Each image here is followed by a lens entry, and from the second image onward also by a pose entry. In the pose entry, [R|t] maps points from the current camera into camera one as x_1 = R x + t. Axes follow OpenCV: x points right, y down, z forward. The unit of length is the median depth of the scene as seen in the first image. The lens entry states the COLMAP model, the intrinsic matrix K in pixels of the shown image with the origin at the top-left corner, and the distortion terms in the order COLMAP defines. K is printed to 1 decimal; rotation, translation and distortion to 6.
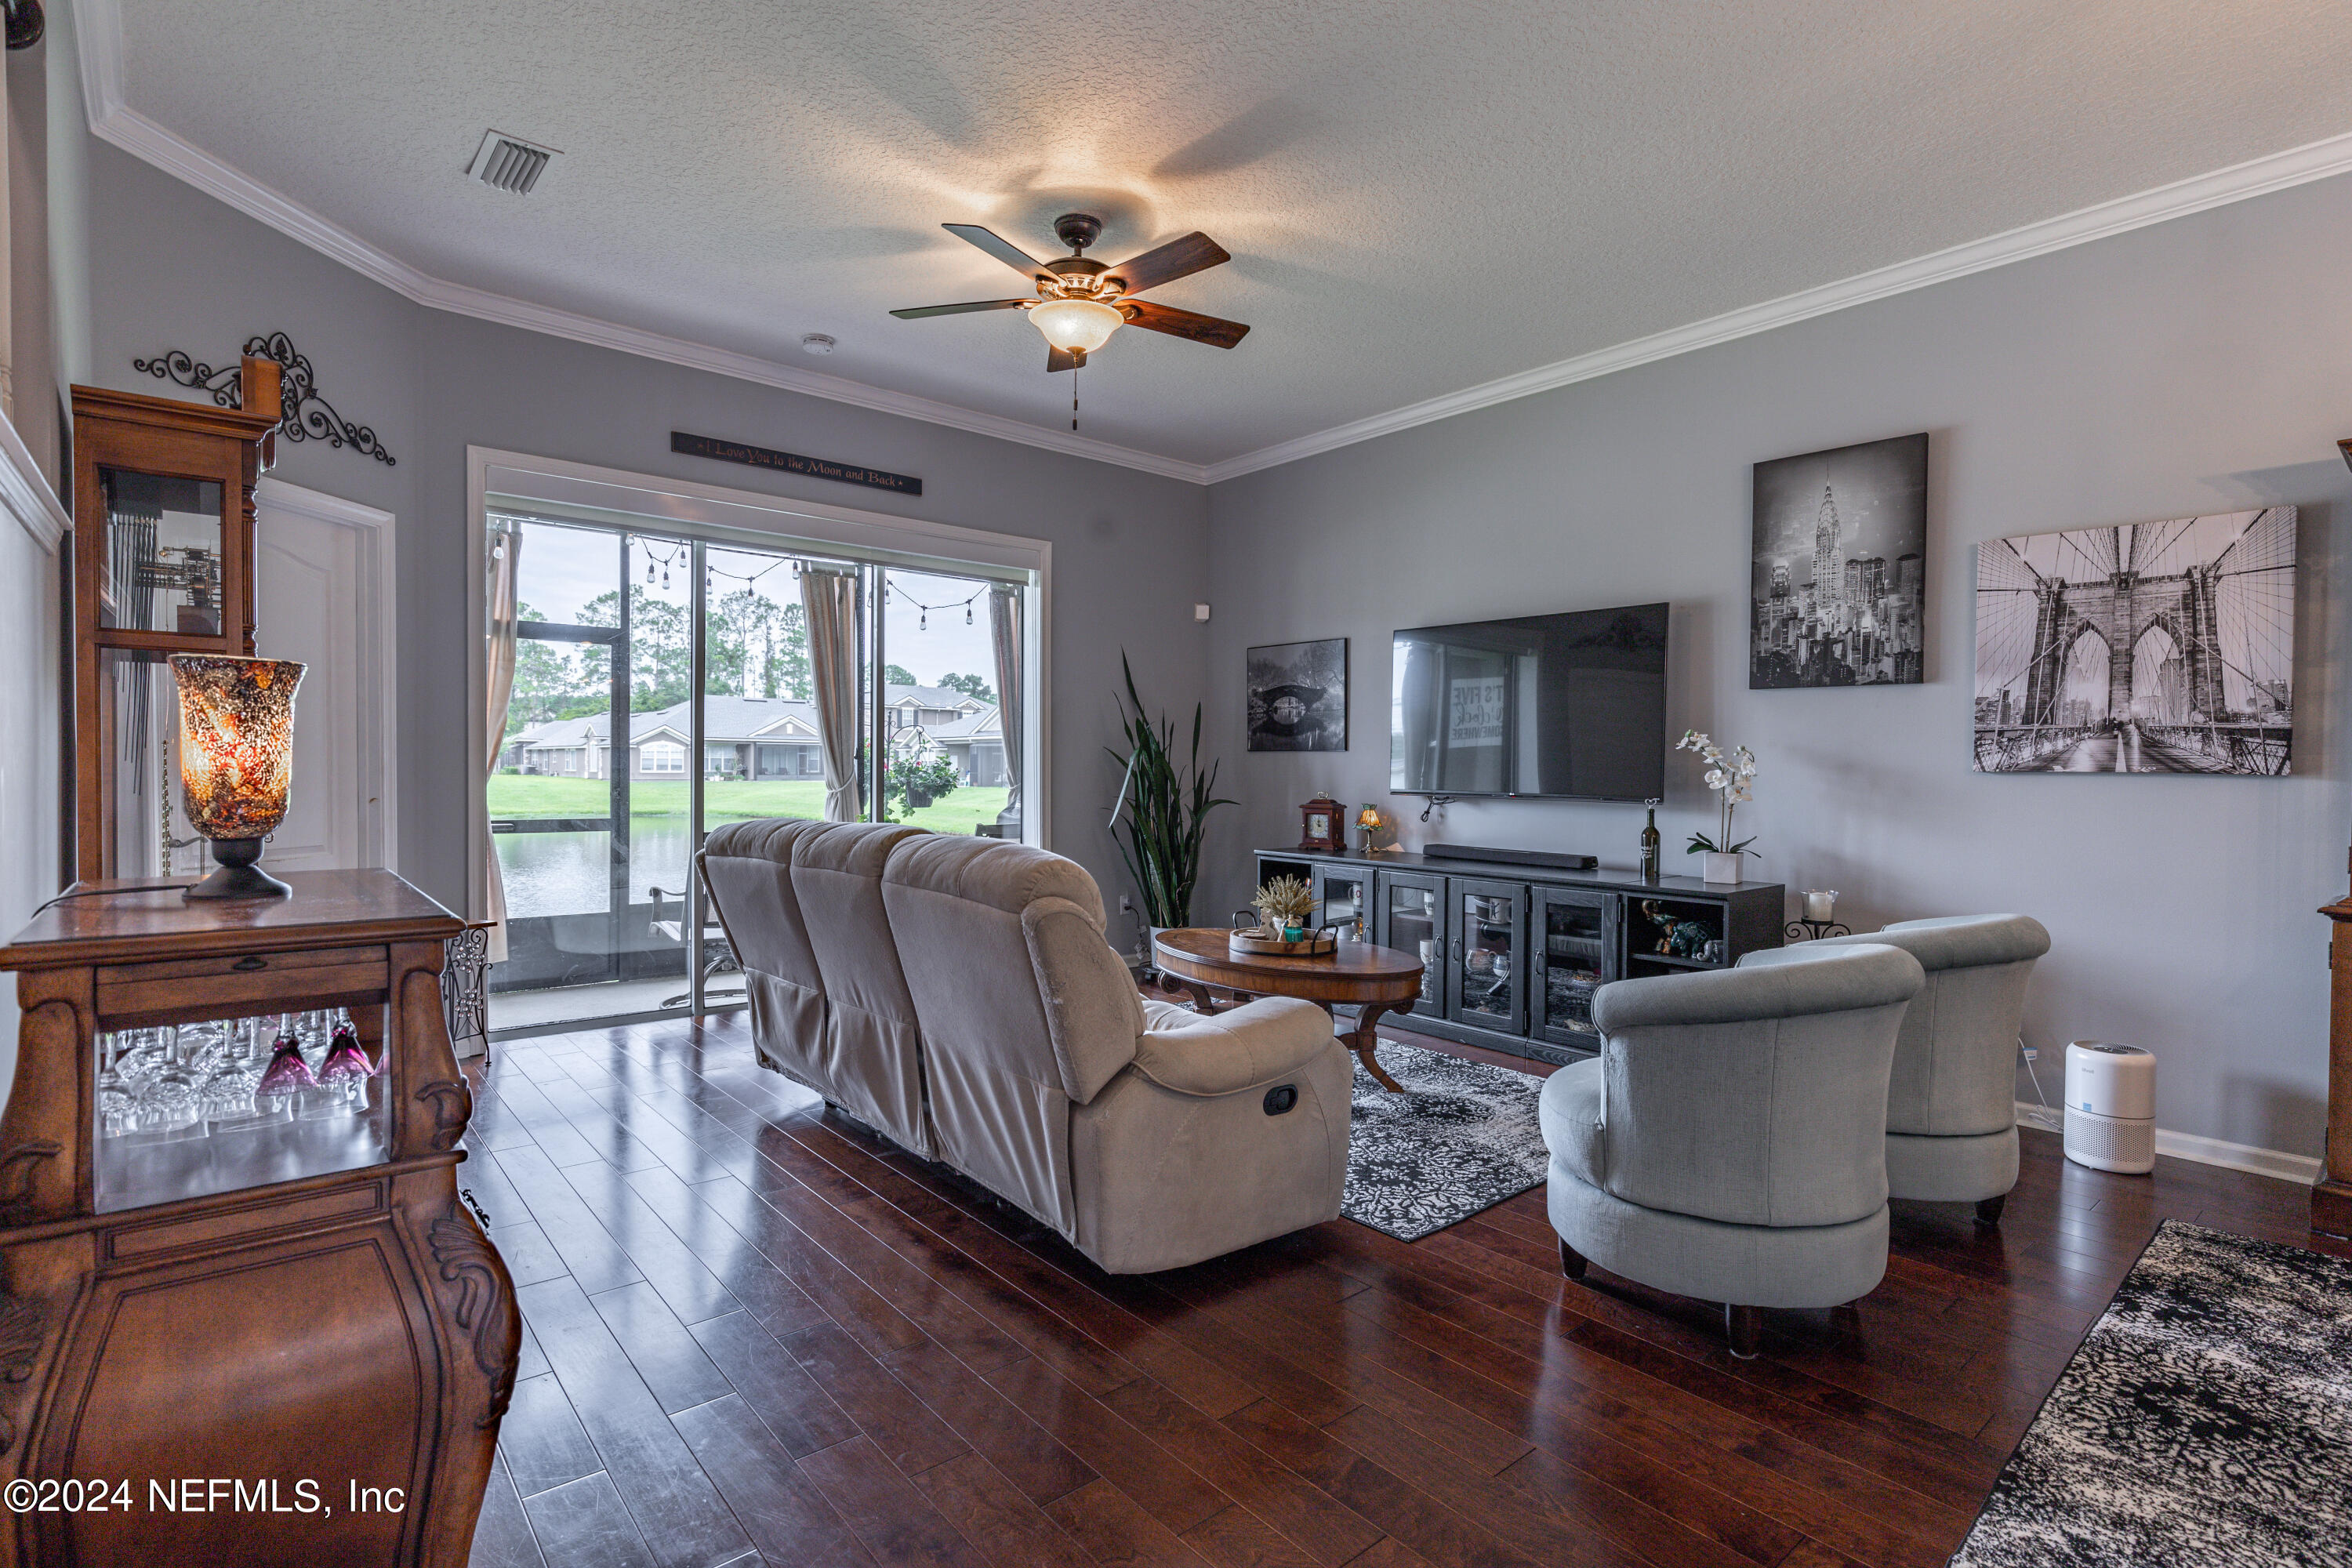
lens RADIAL K [[1130.9, 0, 1184.1], [0, 1130.9, 788.3], [0, 0, 1]] dist [-0.002596, 0.000332]
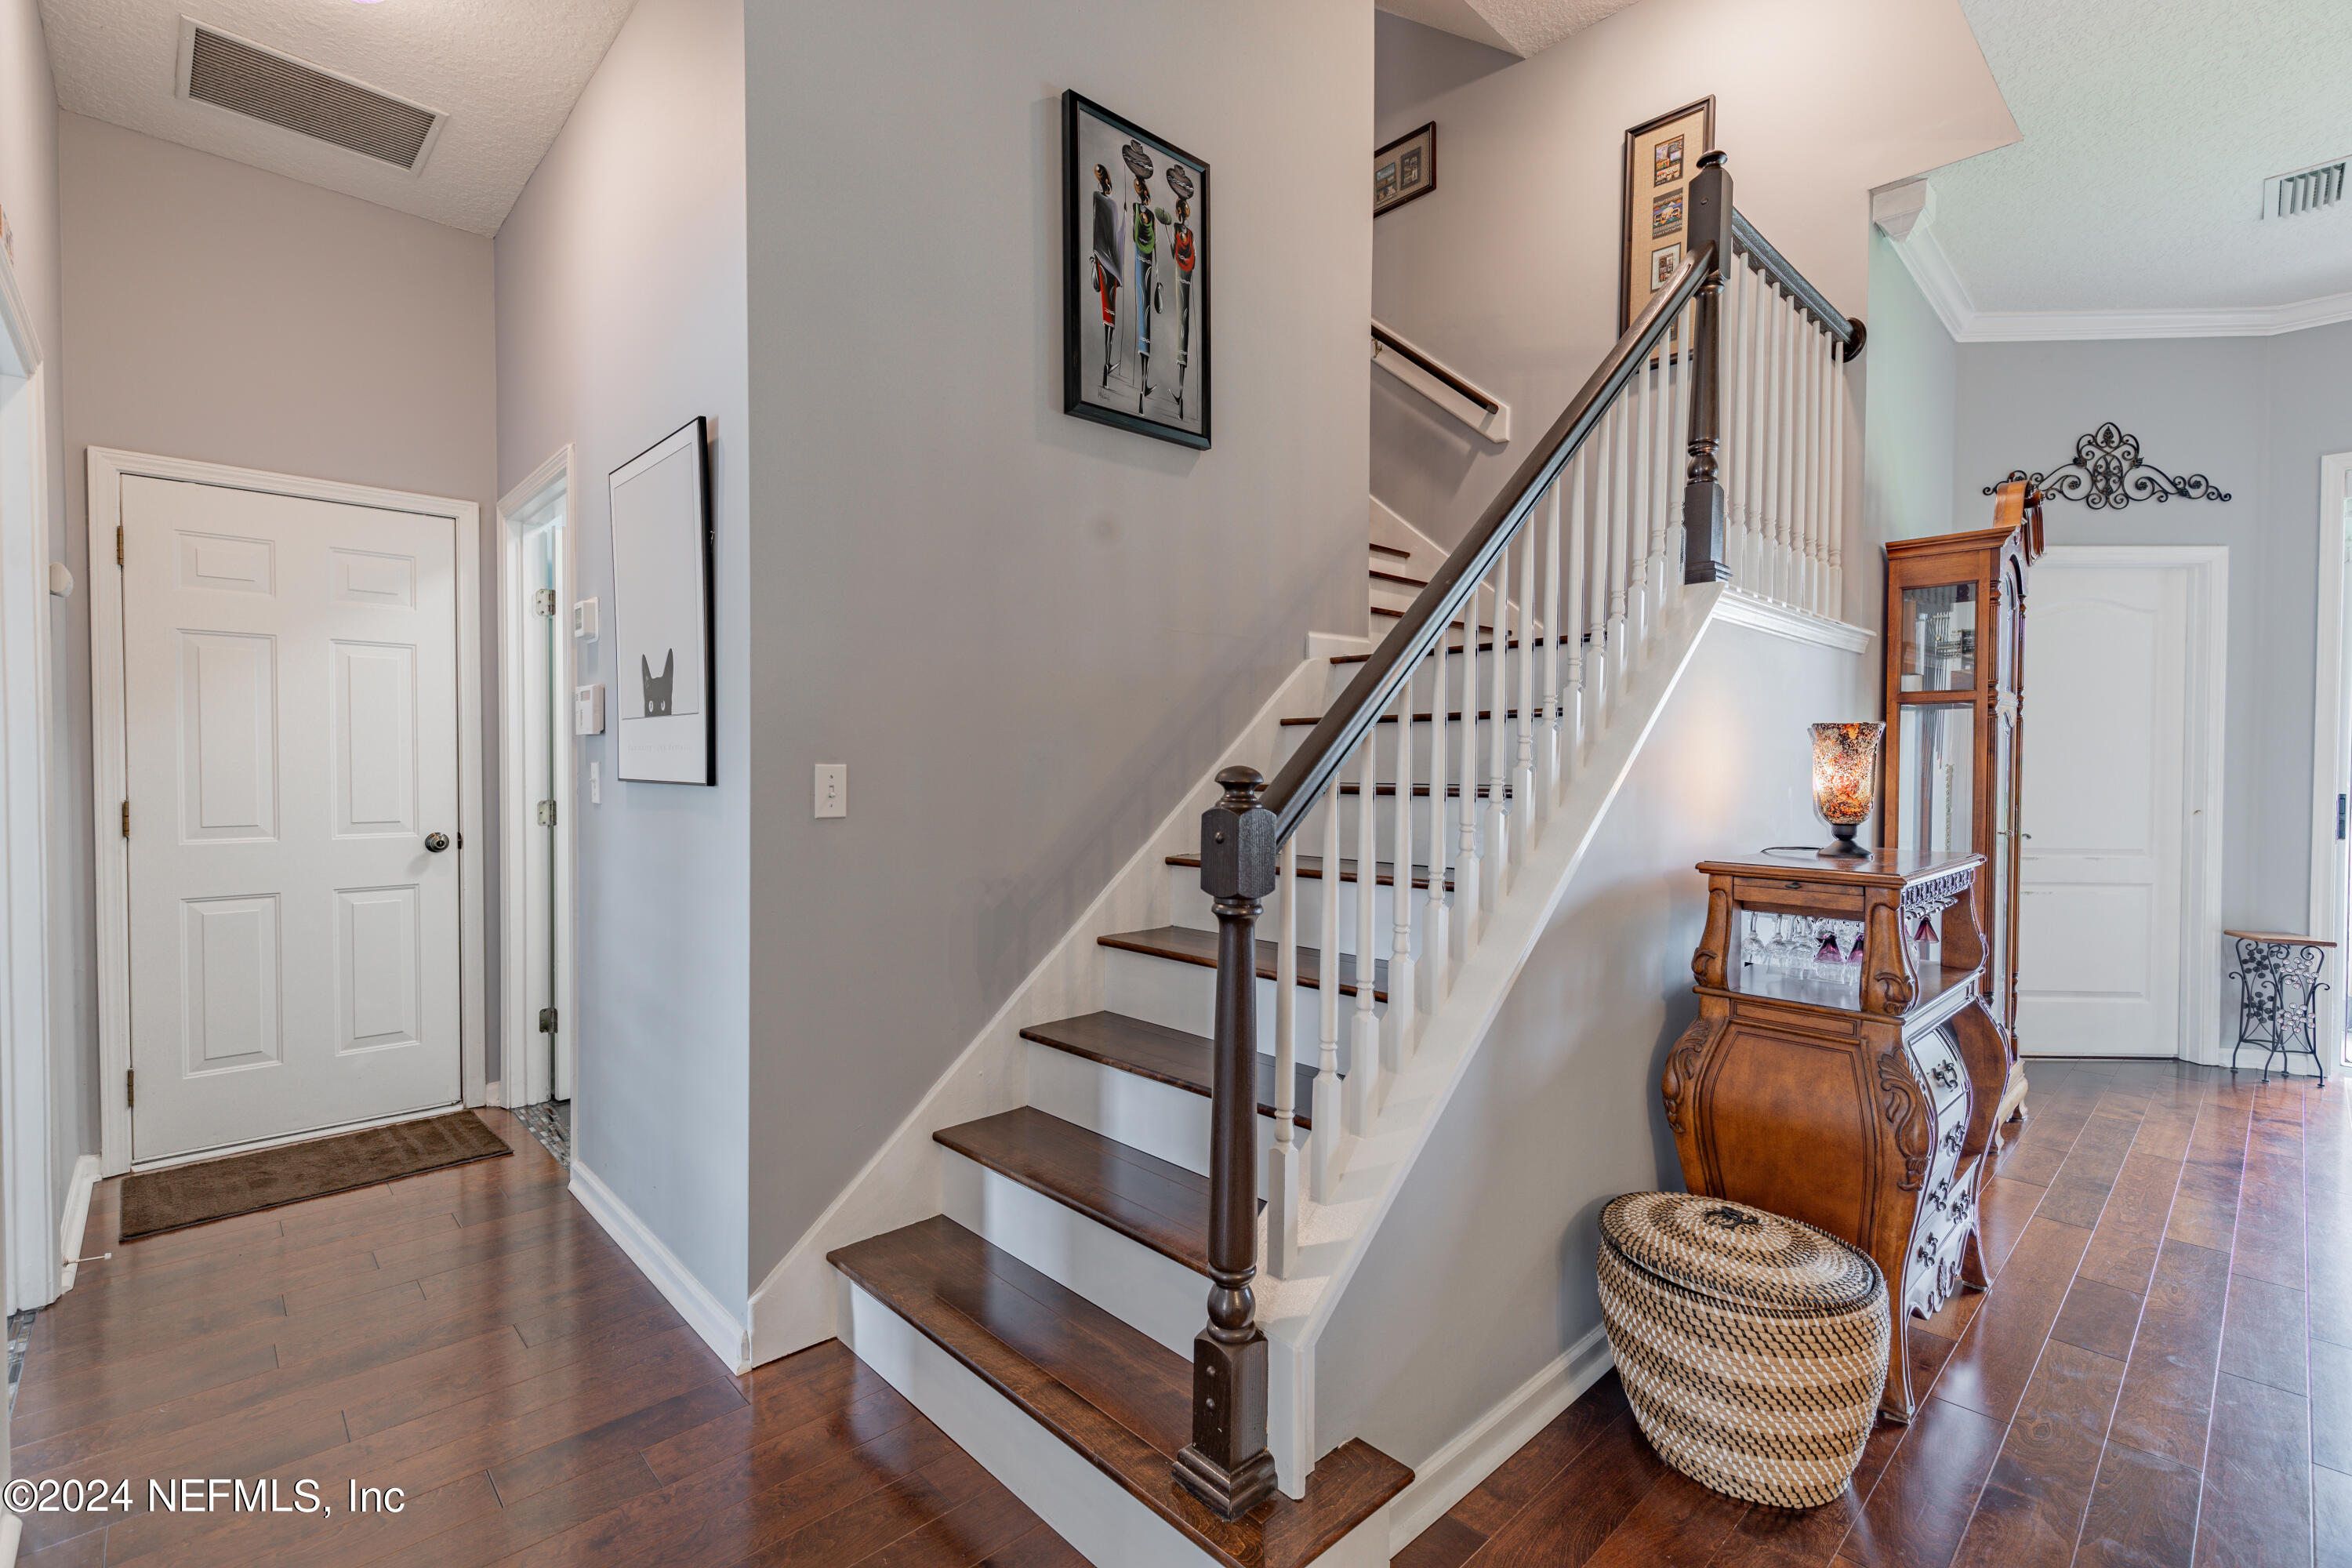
lens RADIAL K [[1050.3, 0, 1176.2], [0, 1050.3, 784.7], [0, 0, 1]] dist [0.008706, -0.001501]
pose [[0.054434, 0.012749, -0.998436, 0.289329], [-0.024502, 0.999634, 0.011428, -0.004070], [0.998217, 0.023842, 0.054726, -0.051847]]
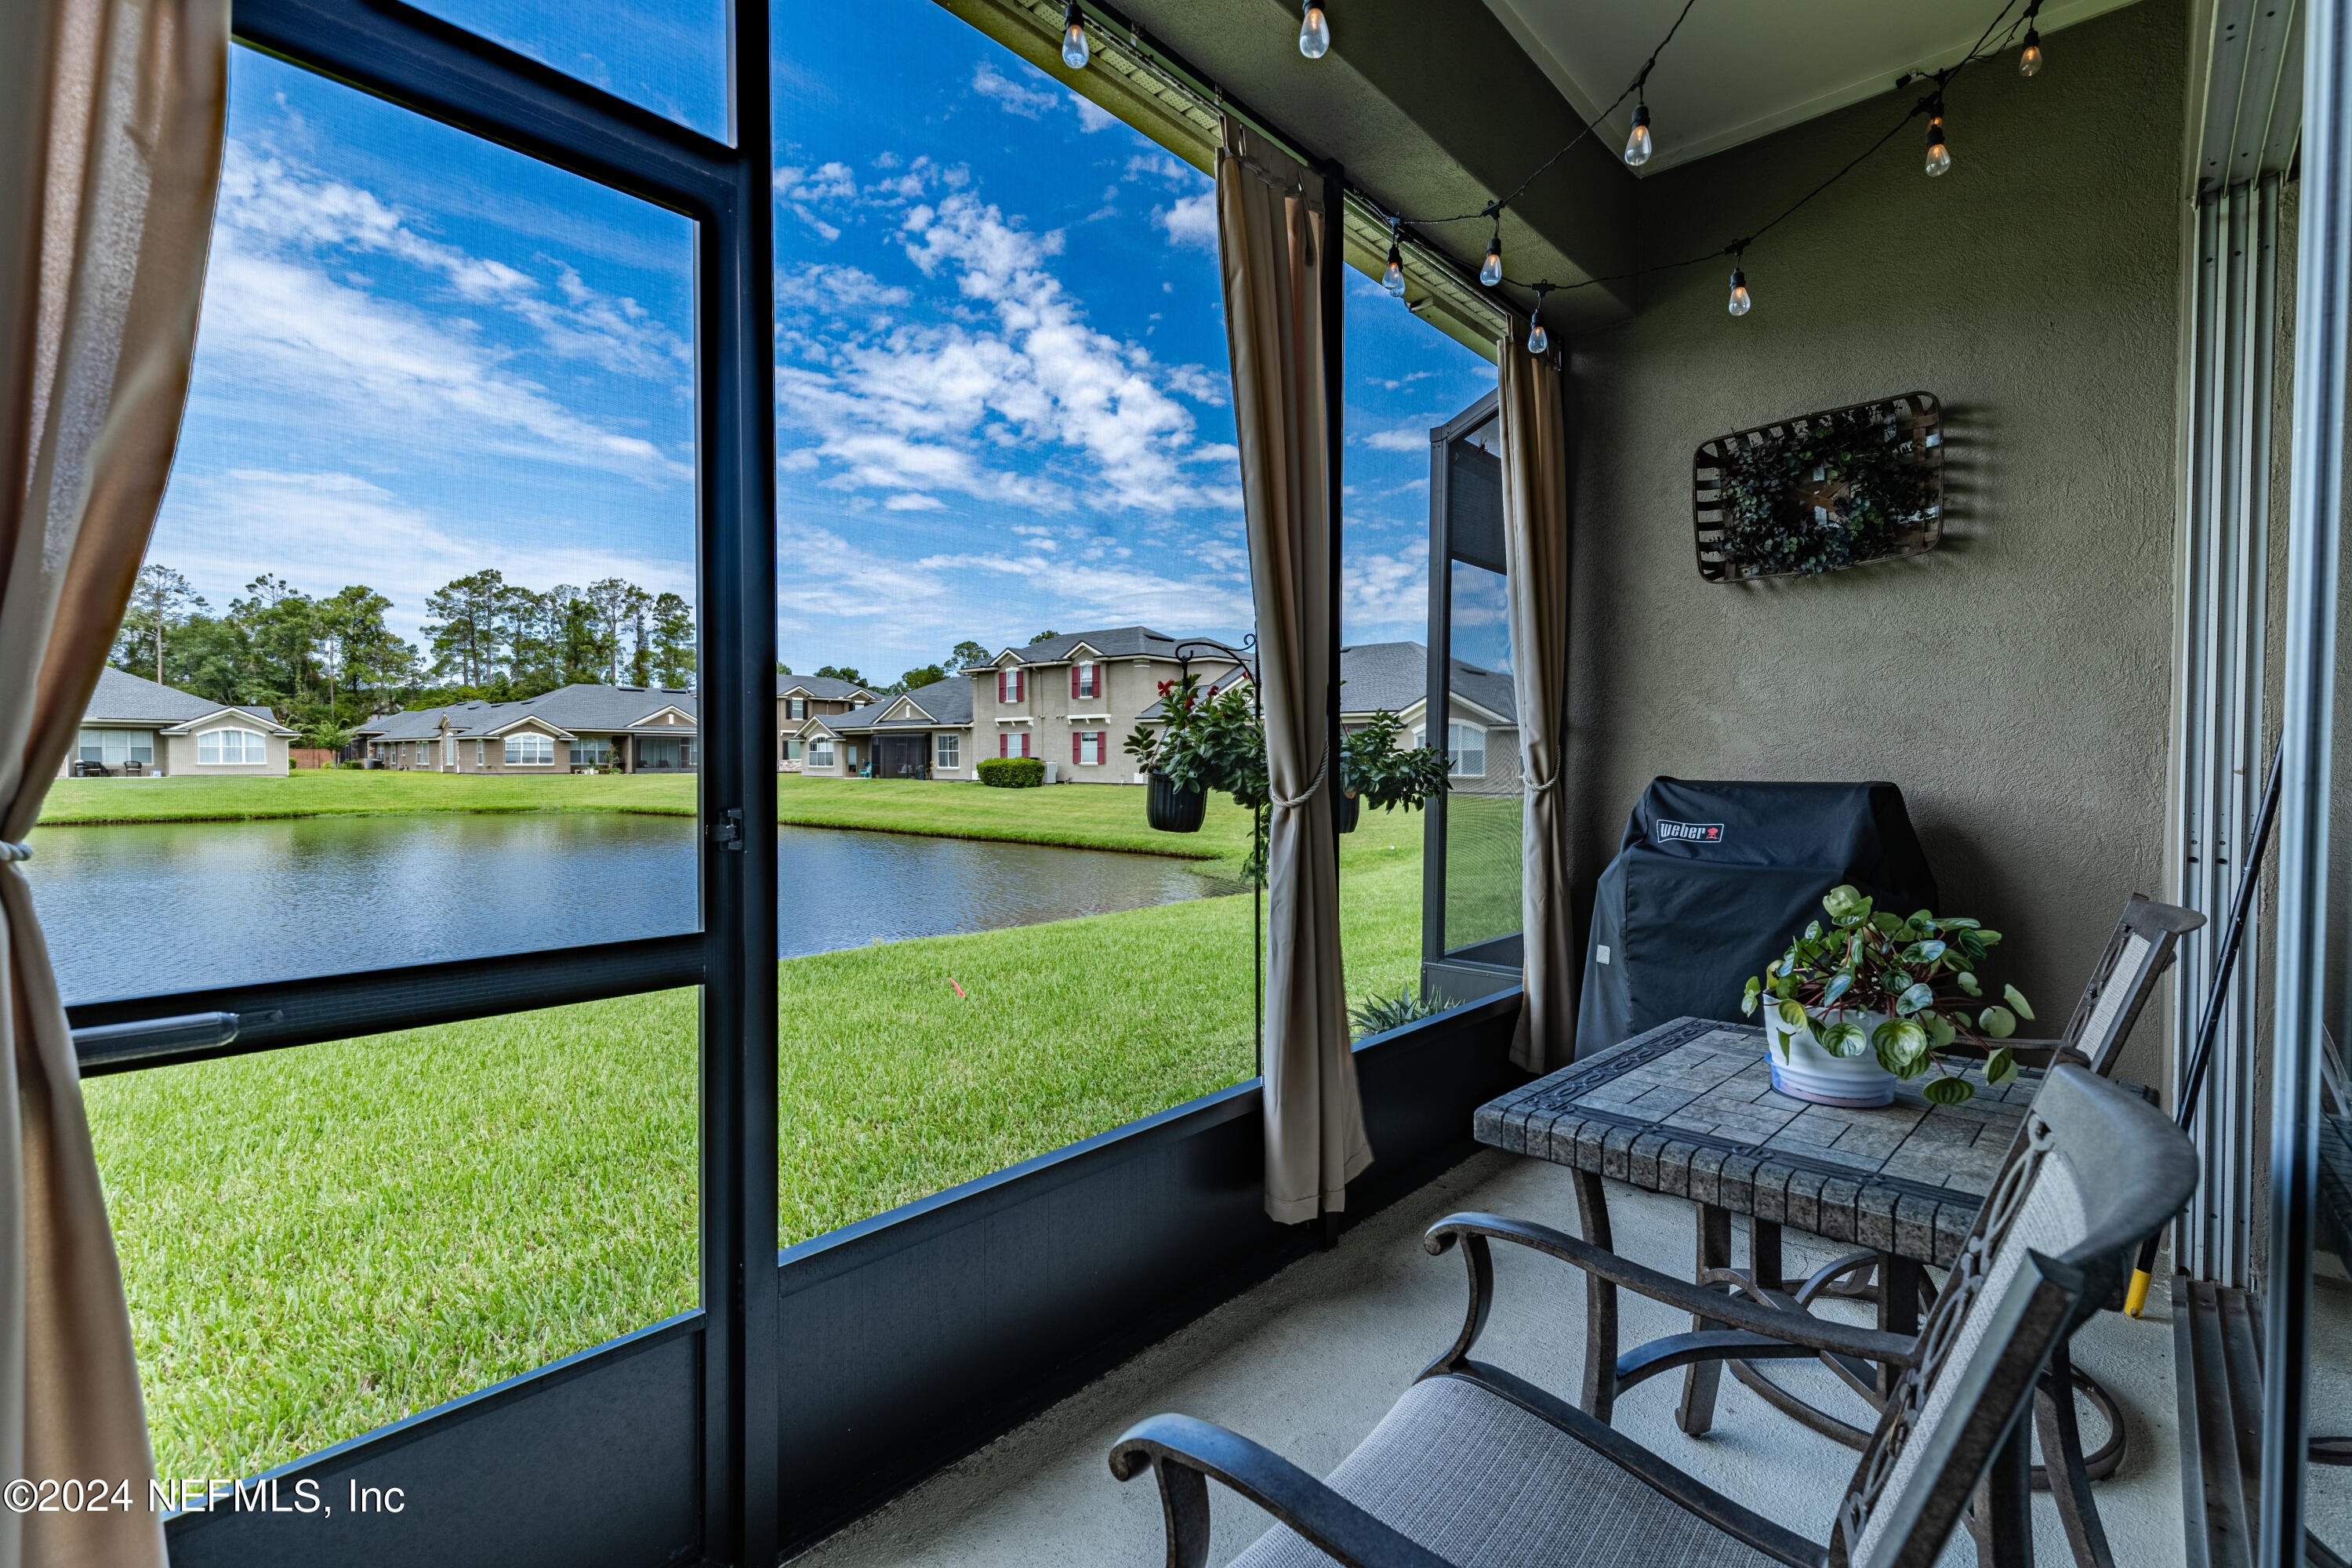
lens RADIAL K [[1050.3, 0, 1176.2], [0, 1050.3, 782.4], [0, 0, 1]] dist [0.008706, -0.001501]
pose [[0.992247, -0.009761, 0.123897, -0.742948], [0.009111, 0.999942, 0.005808, -0.014273], [-0.123947, -0.004635, 0.992278, 1.305994]]
